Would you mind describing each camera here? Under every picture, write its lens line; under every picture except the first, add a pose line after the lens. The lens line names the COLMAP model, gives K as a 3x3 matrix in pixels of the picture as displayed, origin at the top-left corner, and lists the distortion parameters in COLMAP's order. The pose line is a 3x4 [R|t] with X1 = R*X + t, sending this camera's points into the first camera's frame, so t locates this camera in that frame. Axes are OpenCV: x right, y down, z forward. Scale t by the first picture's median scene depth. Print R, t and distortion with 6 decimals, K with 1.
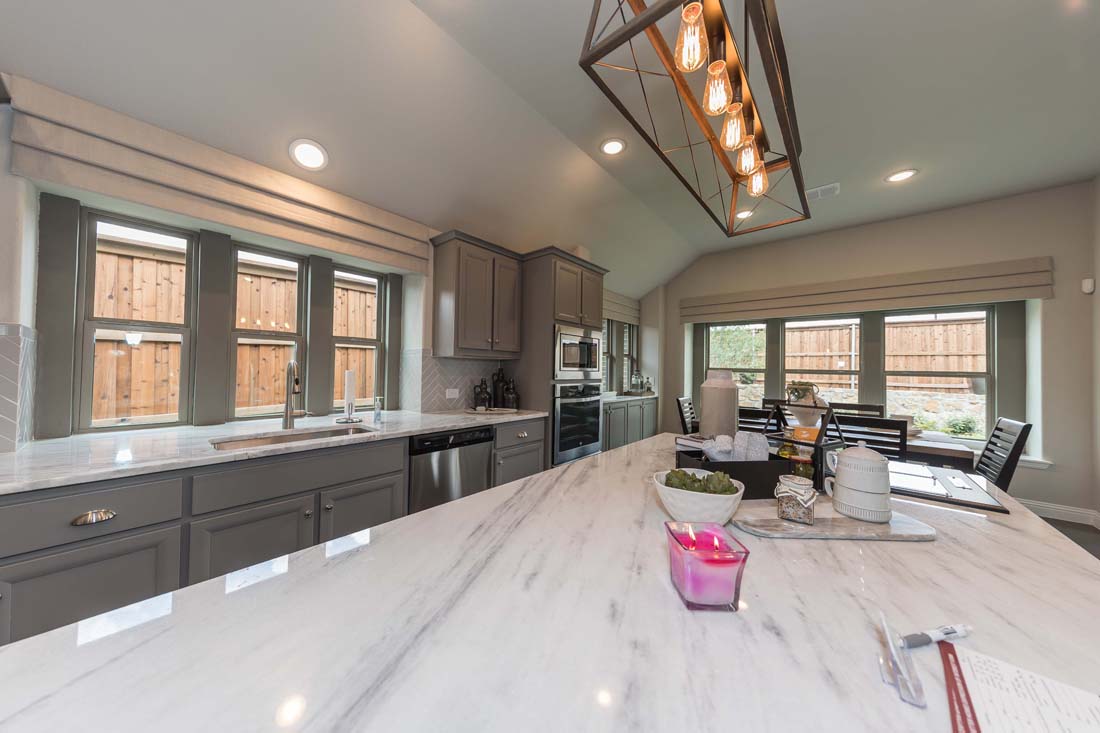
lens RADIAL K [[342.1, 0, 550.0], [0, 342.1, 366.5], [0, 0, 1]] dist [0.000530, -0.000010]
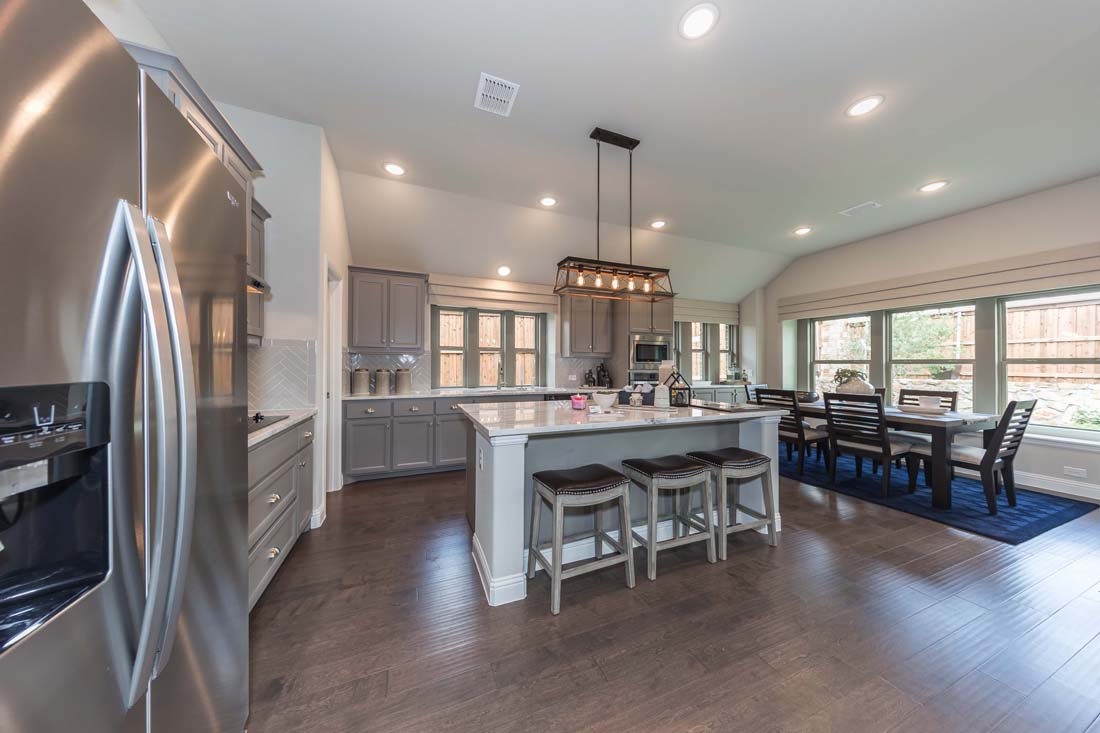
lens RADIAL K [[342.1, 0, 550.0], [0, 342.1, 366.5], [0, 0, 1]] dist [0.000530, -0.000010]
pose [[0.887345, -0.014901, -0.460864, 0.293537], [0.016079, 0.999870, -0.001370, 0.014946], [0.460825, -0.006195, 0.887469, -0.428352]]
